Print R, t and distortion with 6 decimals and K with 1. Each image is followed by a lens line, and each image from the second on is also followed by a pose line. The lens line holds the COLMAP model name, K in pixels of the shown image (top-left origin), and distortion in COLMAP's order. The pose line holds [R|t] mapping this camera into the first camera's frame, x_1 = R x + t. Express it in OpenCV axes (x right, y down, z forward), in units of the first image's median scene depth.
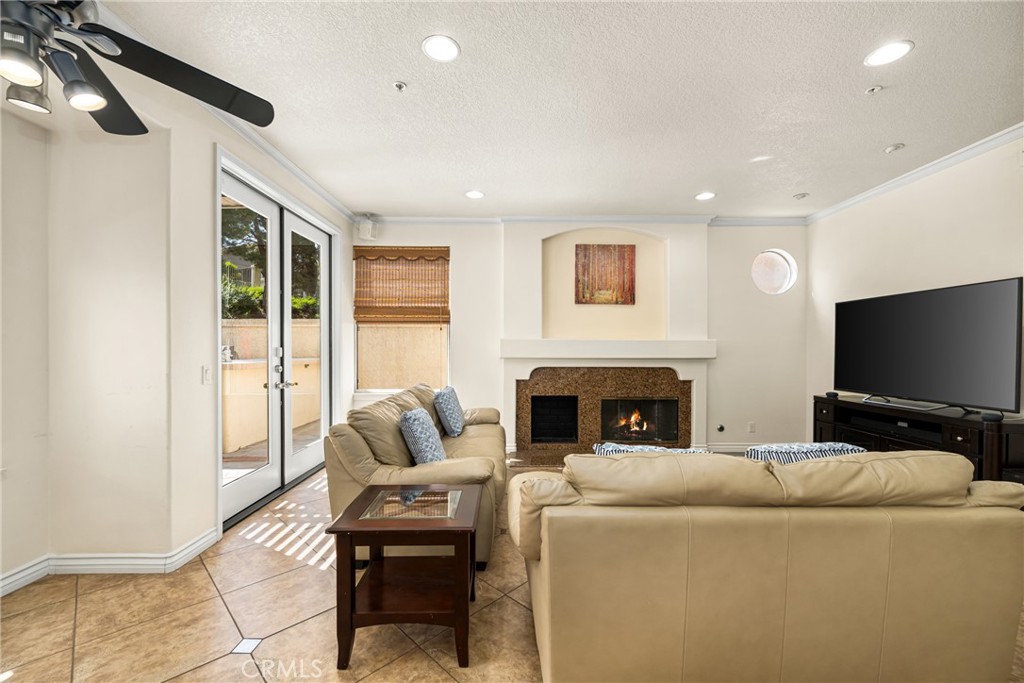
lens RADIAL K [[418.8, 0, 510.2], [0, 418.8, 348.5], [0, 0, 1]] dist [0.000989, 0.000012]
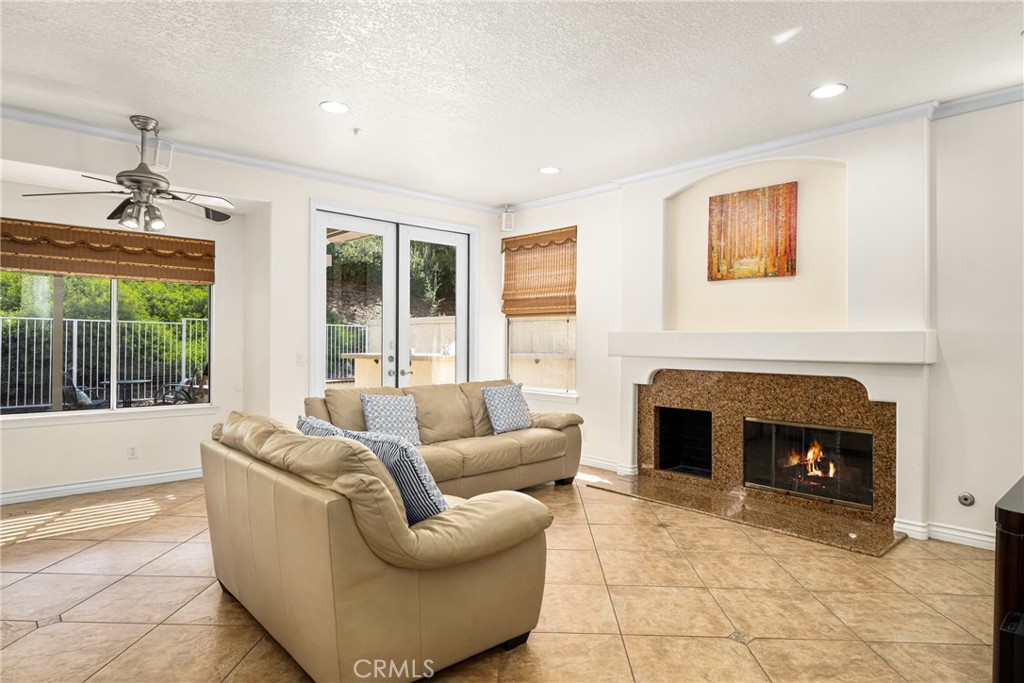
lens RADIAL K [[583.5, 0, 512.9], [0, 583.5, 340.1], [0, 0, 1]] dist [-0.002441, -0.000444]
pose [[0.674478, 0.001865, -0.738292, 0.660129], [-0.008472, 0.999951, -0.005214, 0.000644], [0.738246, 0.009772, 0.674461, 0.093871]]
